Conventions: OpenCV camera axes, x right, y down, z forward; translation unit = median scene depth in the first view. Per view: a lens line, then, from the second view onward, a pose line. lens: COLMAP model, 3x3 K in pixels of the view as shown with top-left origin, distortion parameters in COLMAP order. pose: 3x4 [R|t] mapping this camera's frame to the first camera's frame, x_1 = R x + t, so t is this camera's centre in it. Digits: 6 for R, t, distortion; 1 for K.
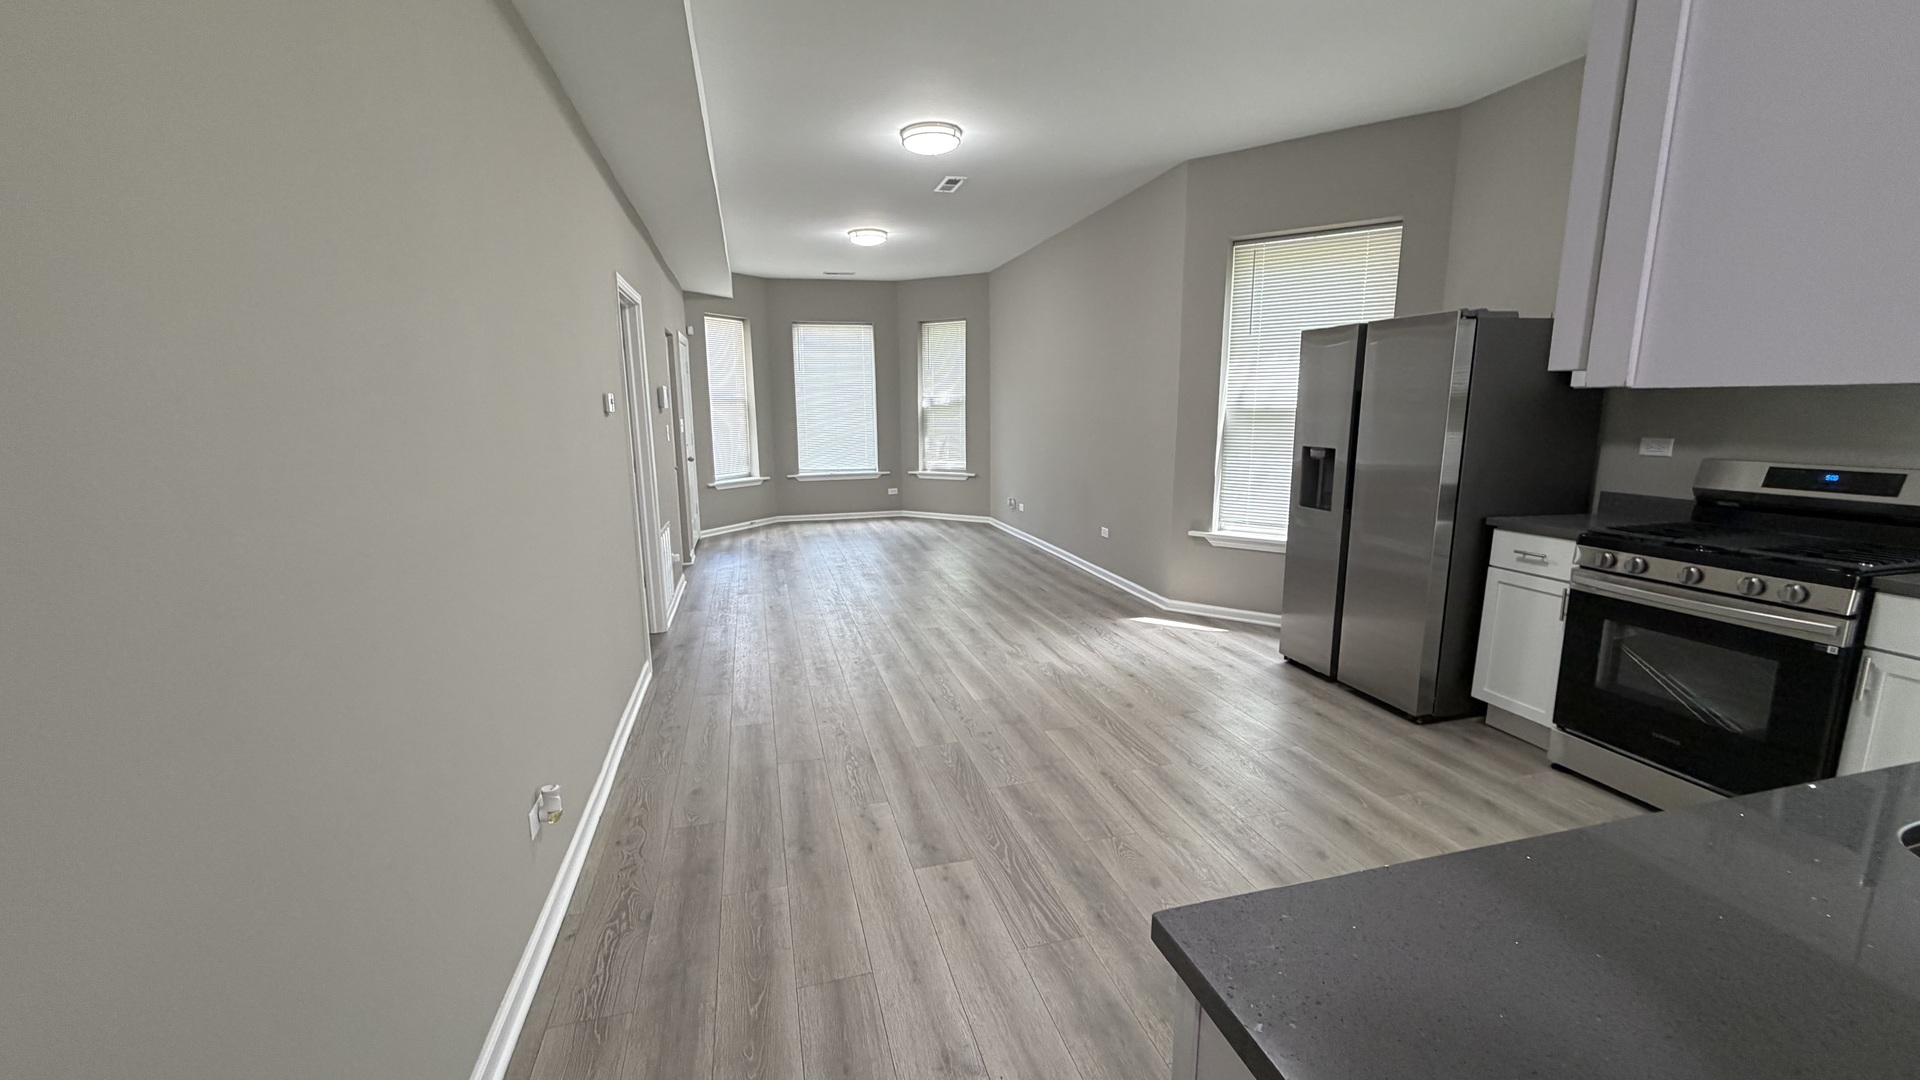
lens RADIAL K [[763.5, 0, 956.5], [0, 763.5, 543.2], [0, 0, 1]] dist [0.000603, 0.000021]
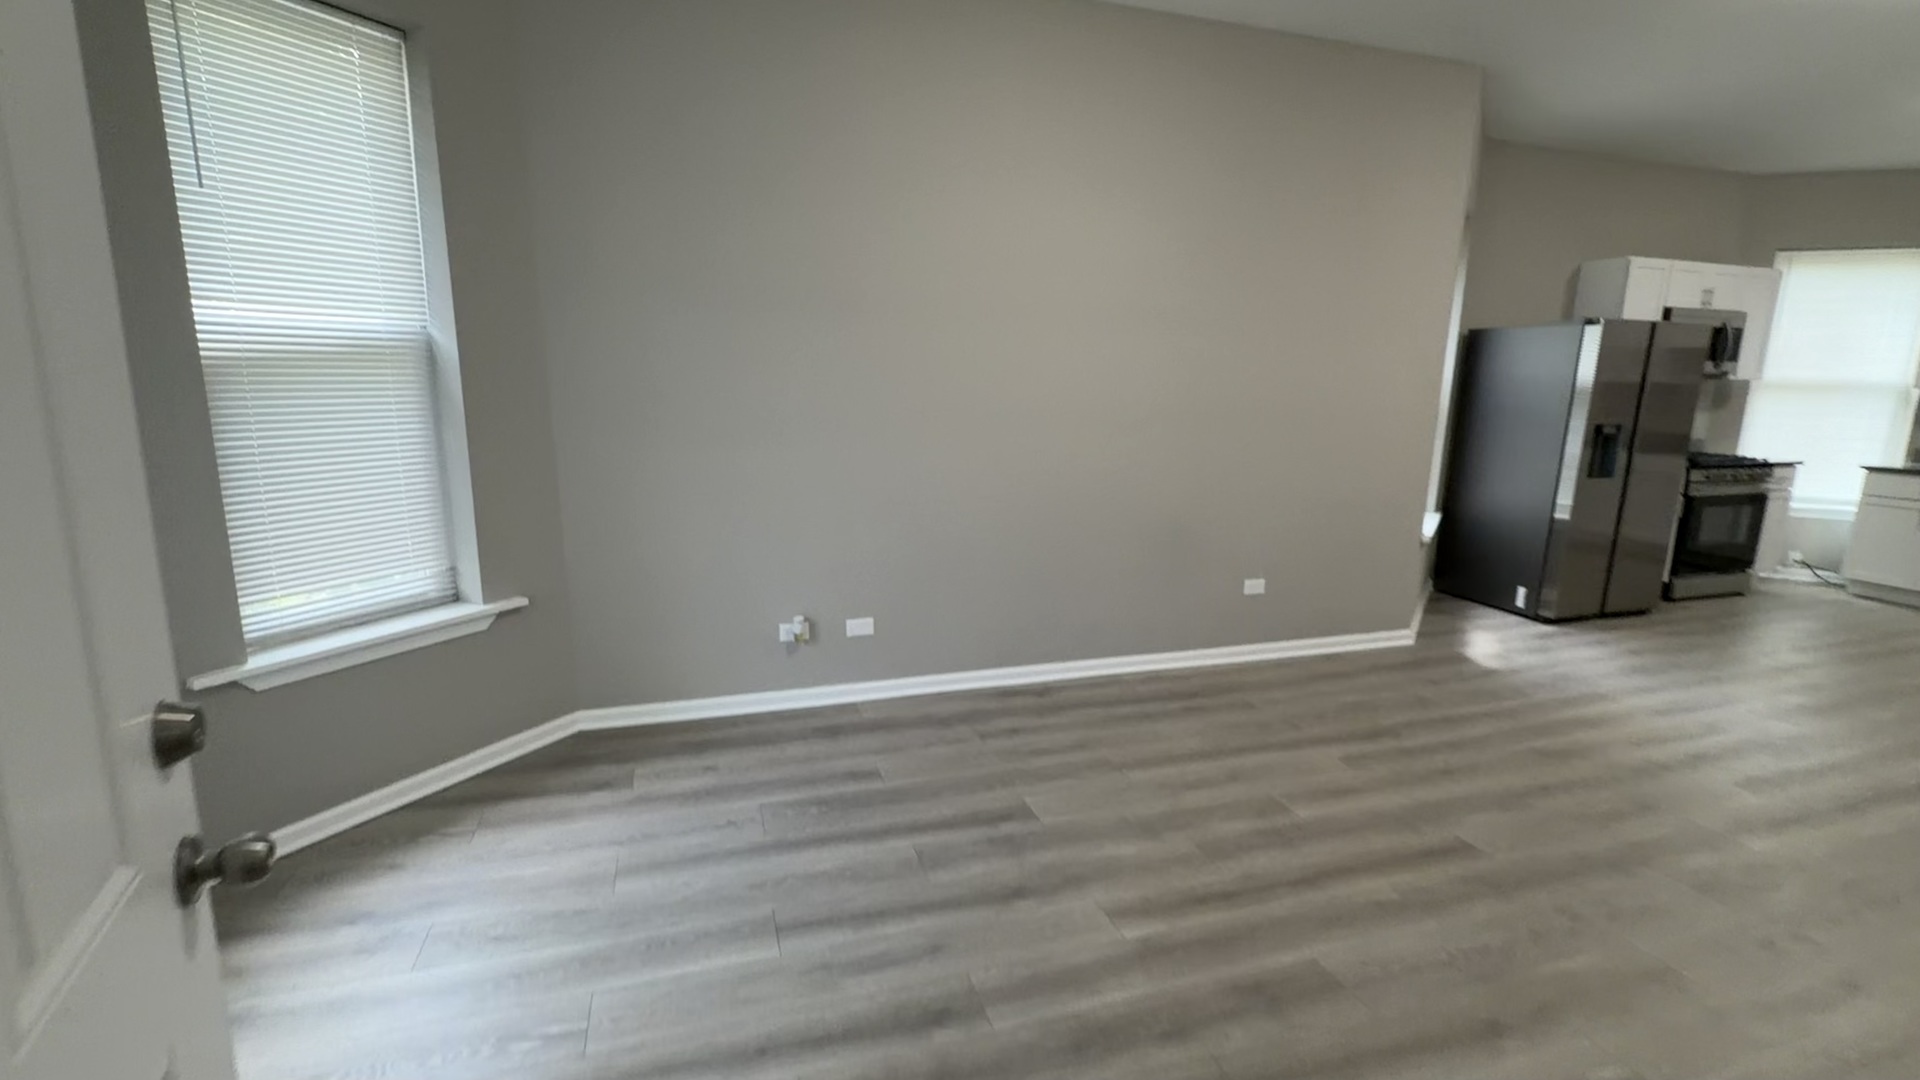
lens RADIAL K [[809.8, 0, 960.0], [0, 809.8, 540.0], [0, 0, 1]] dist [0.001011, 0.000044]
pose [[-0.036400, -0.164269, 0.985744, -0.714772], [0.176954, 0.969751, 0.168138, -0.331892], [-0.983546, 0.180551, -0.006231, 1.990967]]
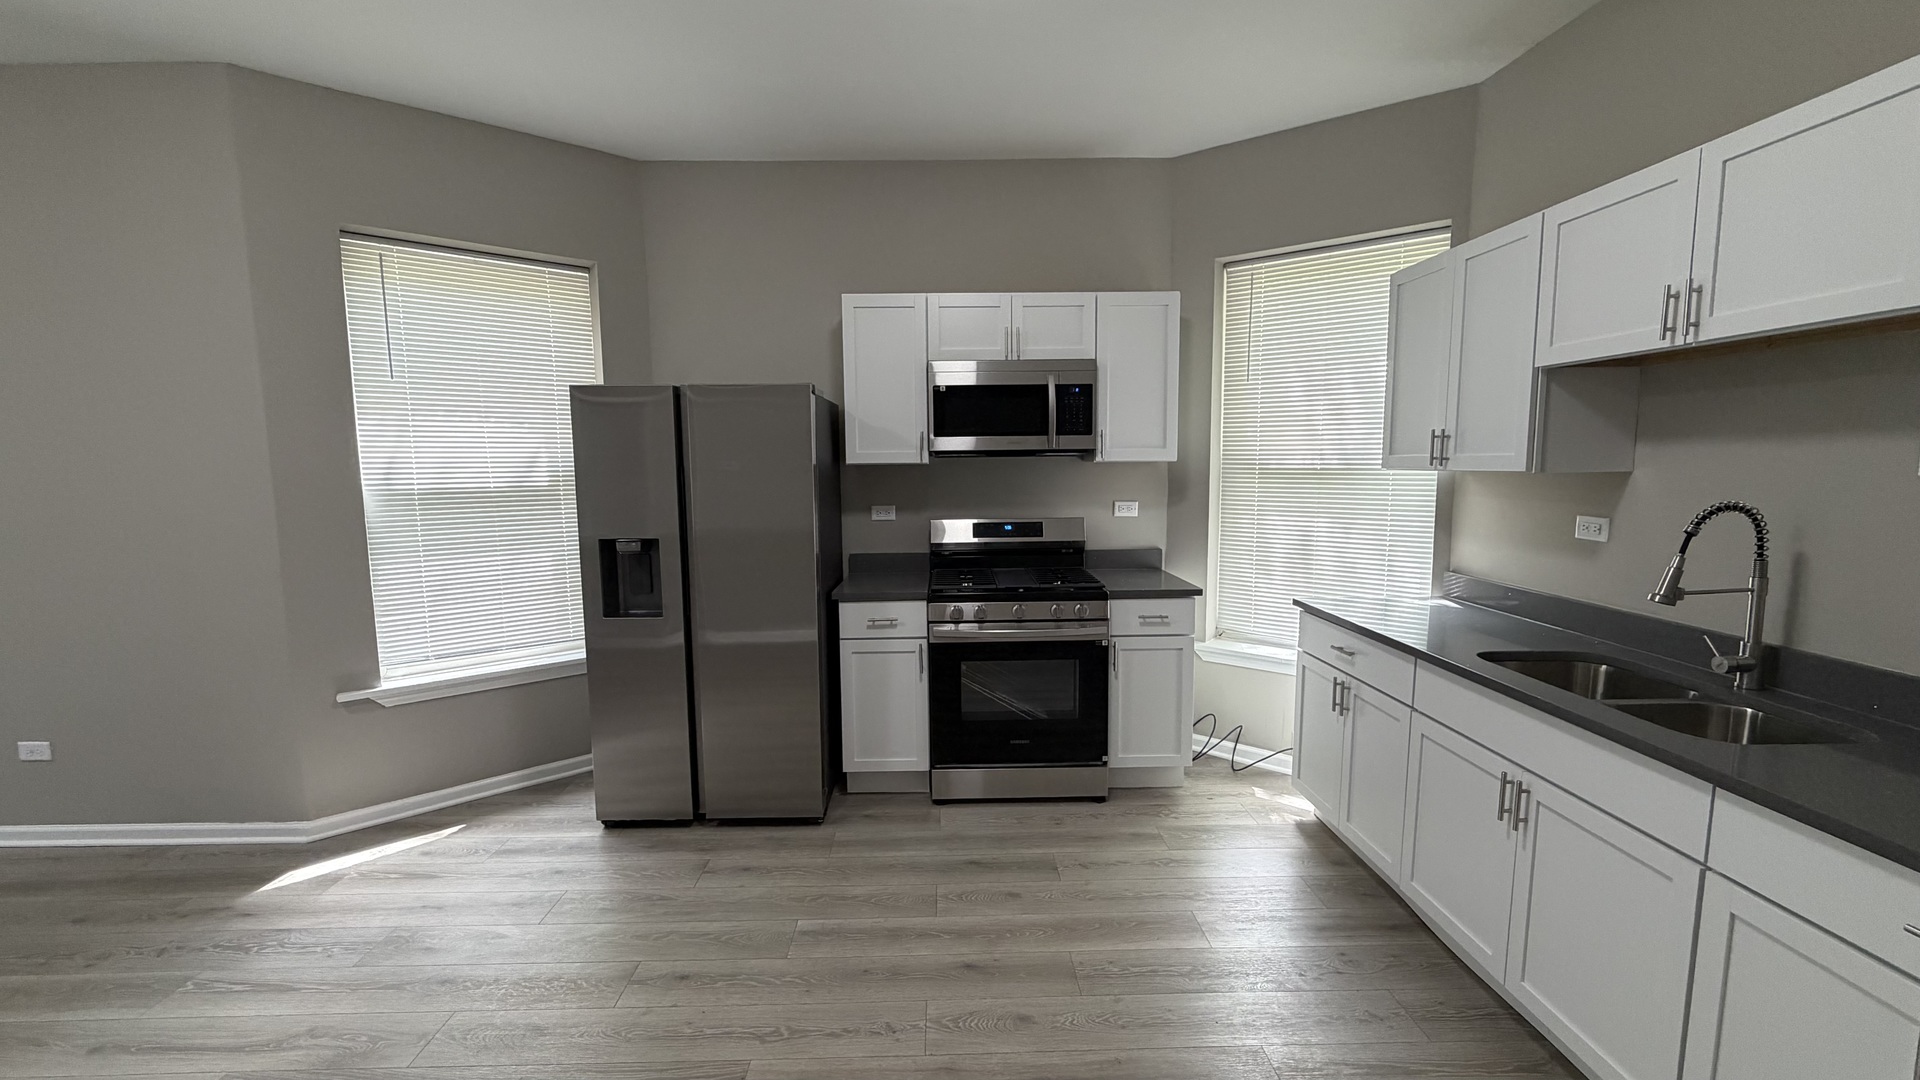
lens RADIAL K [[763.5, 0, 956.5], [0, 763.5, 543.2], [0, 0, 1]] dist [0.000603, 0.000021]
pose [[0.244504, -0.098574, 0.964625, -0.185813], [0.181066, 0.981962, 0.054451, -0.102549], [-0.952593, 0.161347, 0.257942, 0.485762]]
